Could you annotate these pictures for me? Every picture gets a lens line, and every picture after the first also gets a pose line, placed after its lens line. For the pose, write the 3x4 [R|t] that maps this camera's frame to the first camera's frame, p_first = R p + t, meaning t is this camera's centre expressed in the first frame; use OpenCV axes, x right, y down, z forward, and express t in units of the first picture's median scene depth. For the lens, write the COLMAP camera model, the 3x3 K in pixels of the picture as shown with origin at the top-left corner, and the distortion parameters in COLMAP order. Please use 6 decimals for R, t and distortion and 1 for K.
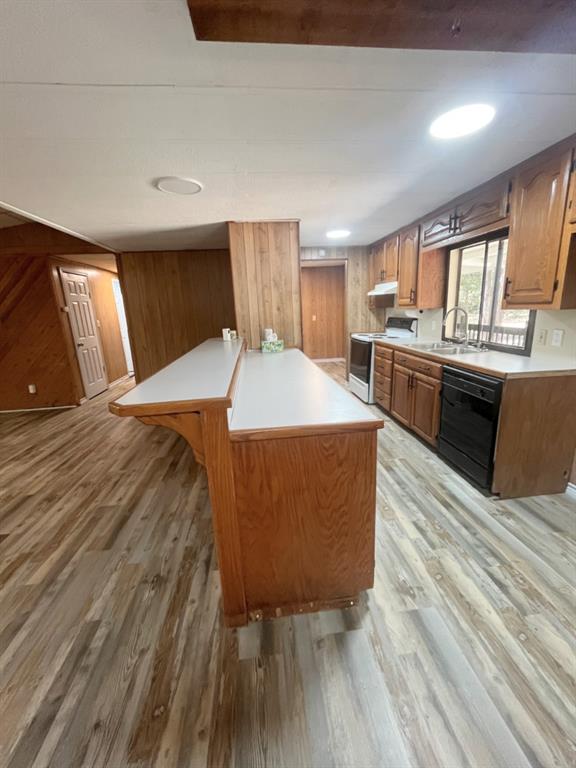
lens RADIAL K [[311.5, 0, 288.0], [0, 311.5, 384.0], [0, 0, 1]] dist [-0.001665, -0.000283]
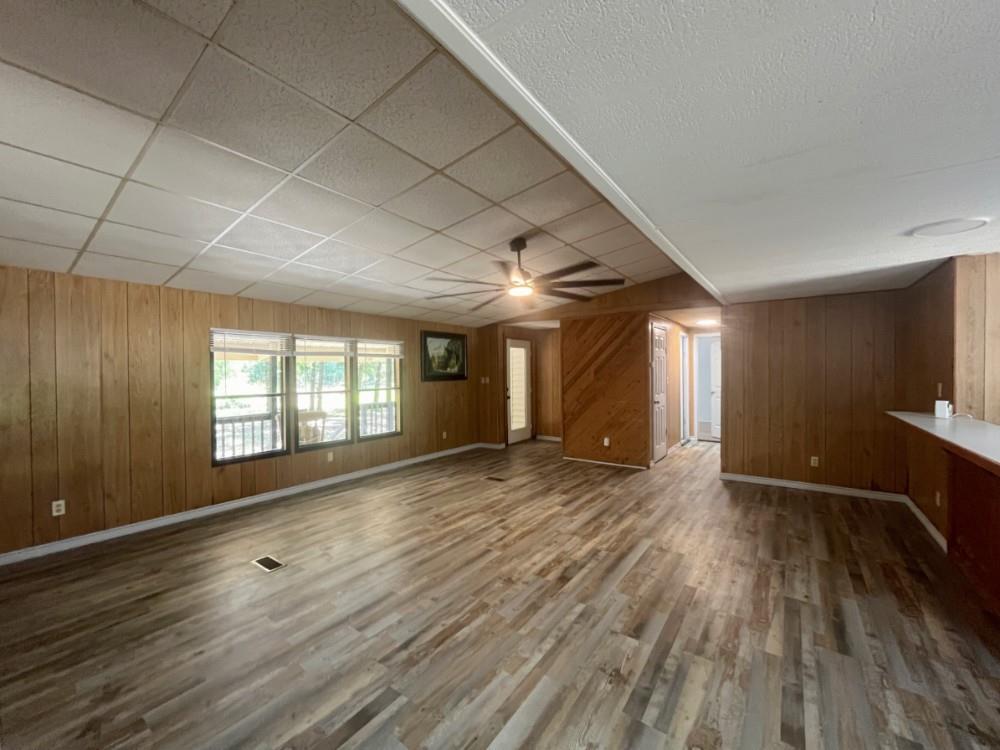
lens RADIAL K [[405.5, 0, 500.0], [0, 405.5, 375.0], [0, 0, 1]] dist [-0.001665, -0.000283]
pose [[0.743557, 0.047260, -0.667000, -0.470017], [-0.186491, 0.972576, -0.138984, 0.107371], [0.642140, 0.227733, 0.731979, -0.429335]]
